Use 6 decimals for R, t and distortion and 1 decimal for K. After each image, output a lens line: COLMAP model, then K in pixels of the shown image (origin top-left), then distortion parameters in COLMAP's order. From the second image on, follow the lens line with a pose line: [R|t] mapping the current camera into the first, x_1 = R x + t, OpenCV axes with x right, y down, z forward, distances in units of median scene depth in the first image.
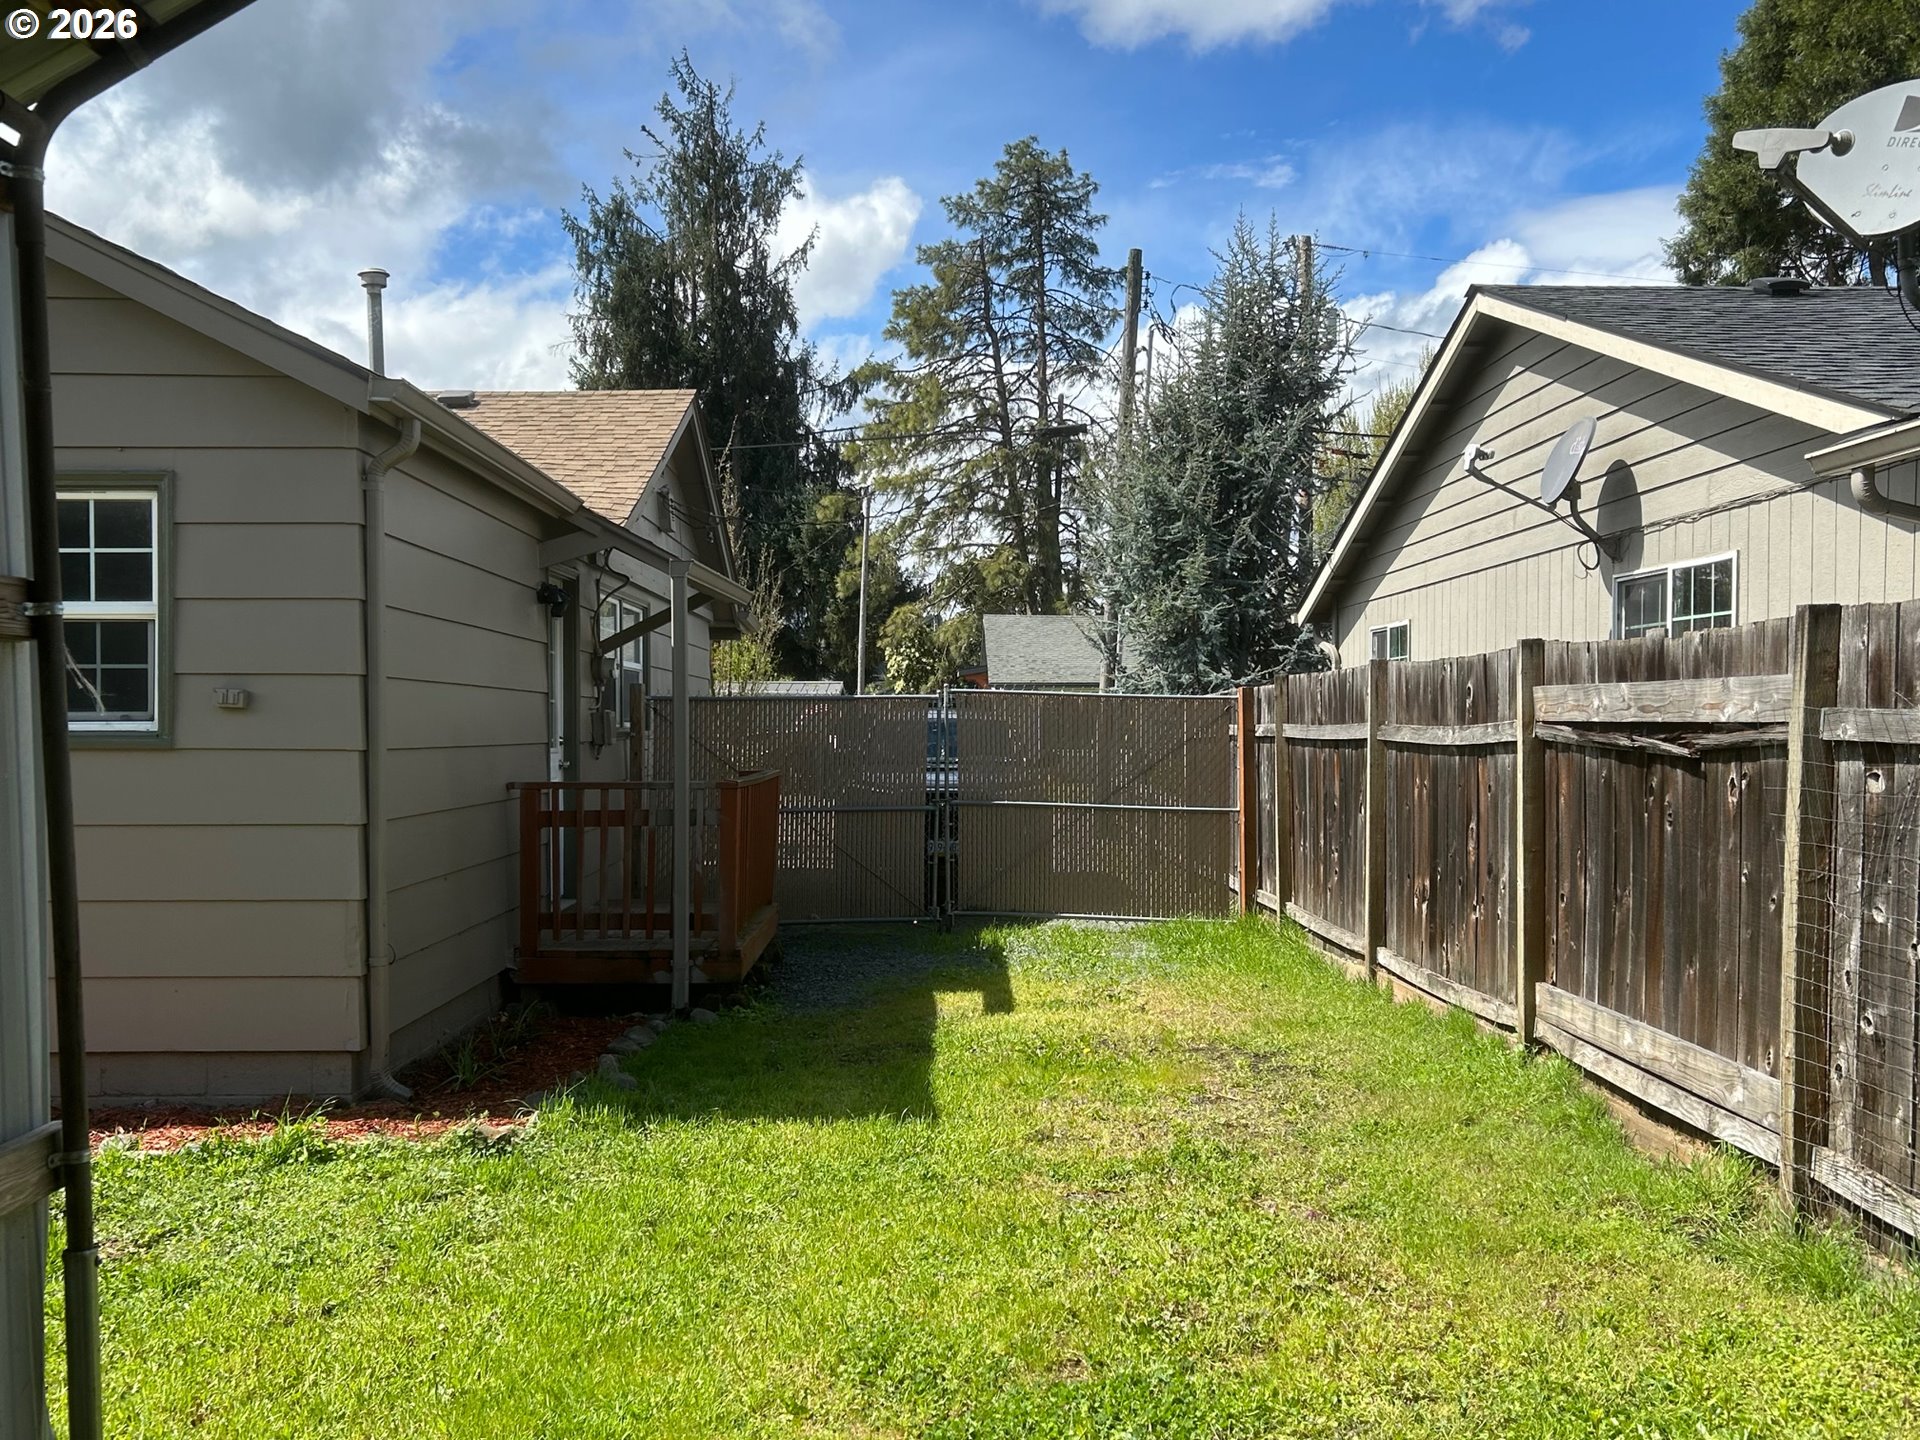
lens RADIAL K [[1832.7, 0, 963.9], [0, 1832.7, 732.2], [0, 0, 1]] dist [0.049678, 0.000000]
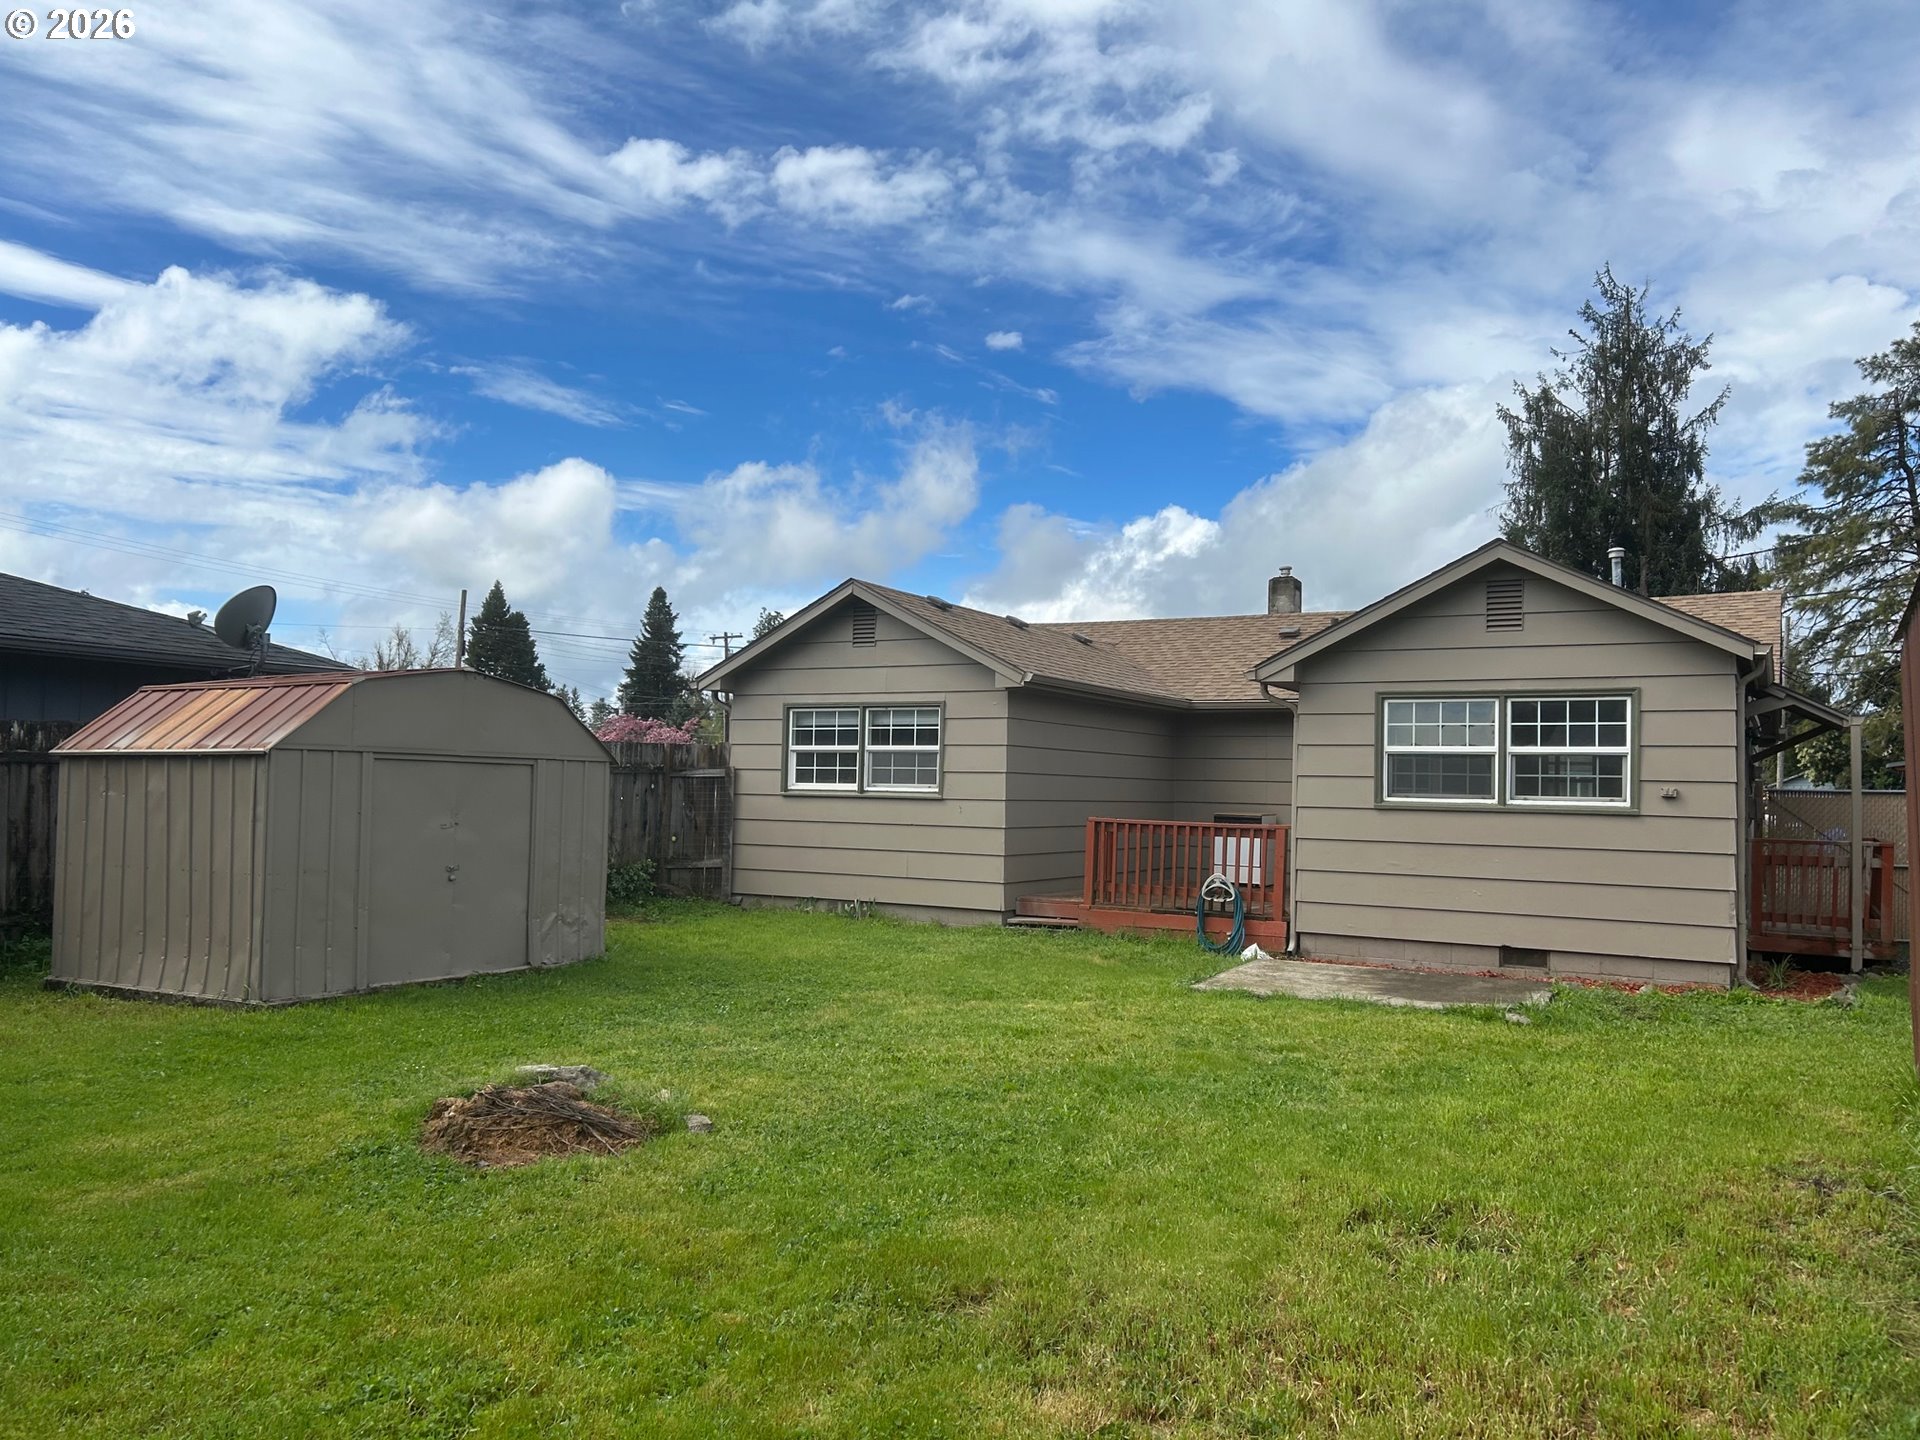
lens RADIAL K [[1439.0, 0, 967.7], [0, 1439.0, 737.2], [0, 0, 1]] dist [0.052709, -0.047344]
pose [[0.858524, 0.000855, -0.512772, -0.021429], [-0.023976, 0.998972, -0.038478, 0.000151], [0.512212, 0.045329, 0.857662, -0.080012]]
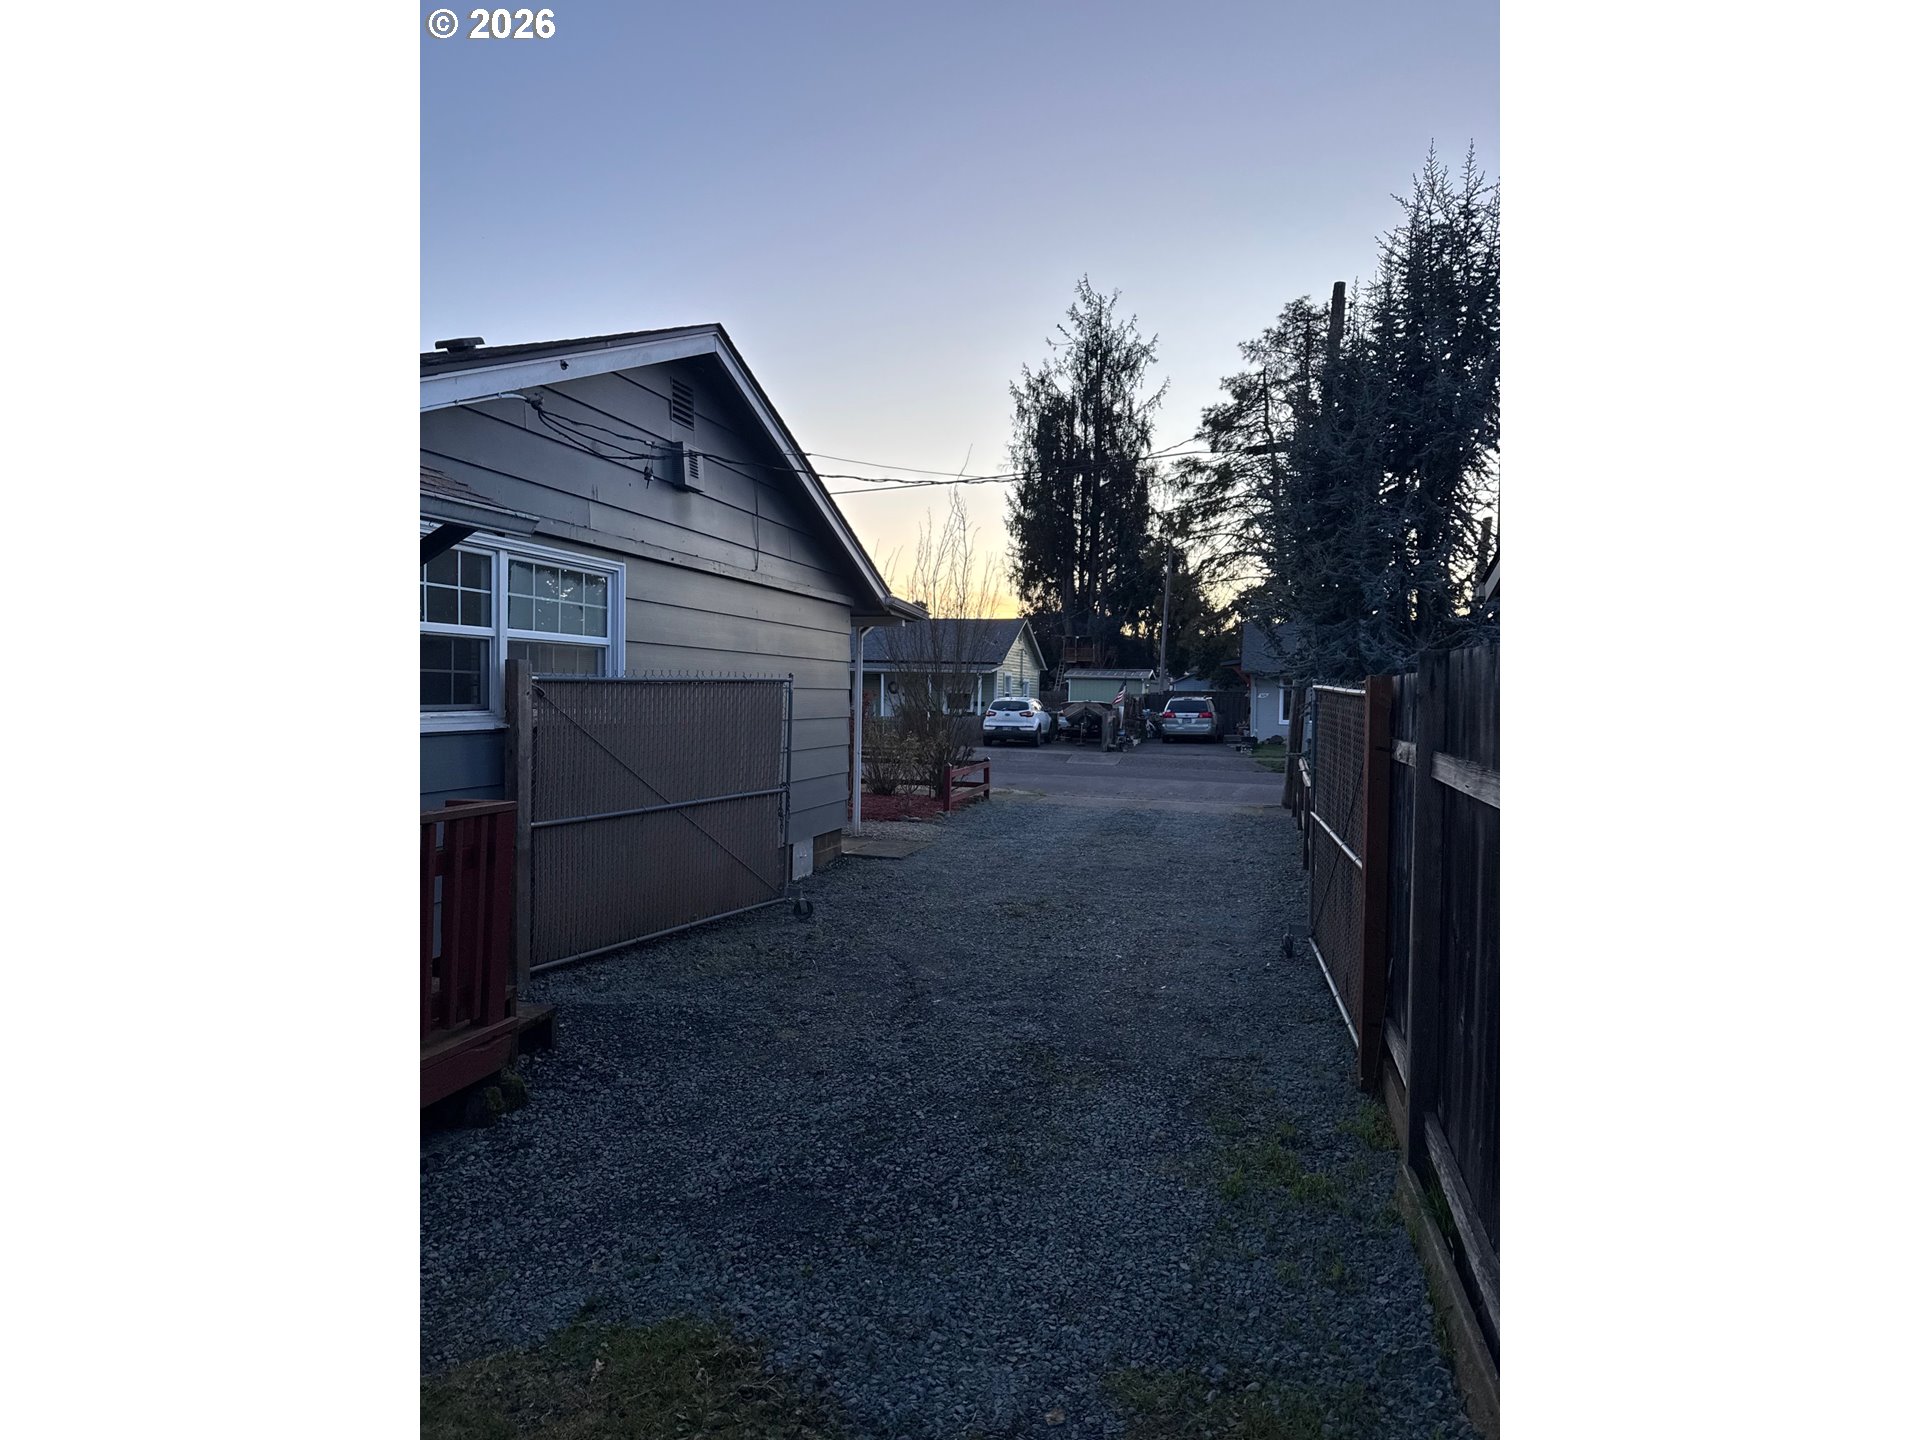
lens RADIAL K [[1036.1, 0, 951.1], [0, 1036.1, 733.4], [0, 0, 1]] dist [0.033735, -0.000755]
pose [[0.955041, 0.030092, -0.294943, 0.024156], [-0.020013, 0.999110, 0.037133, -0.003441], [0.295797, -0.029560, 0.954793, 0.120668]]
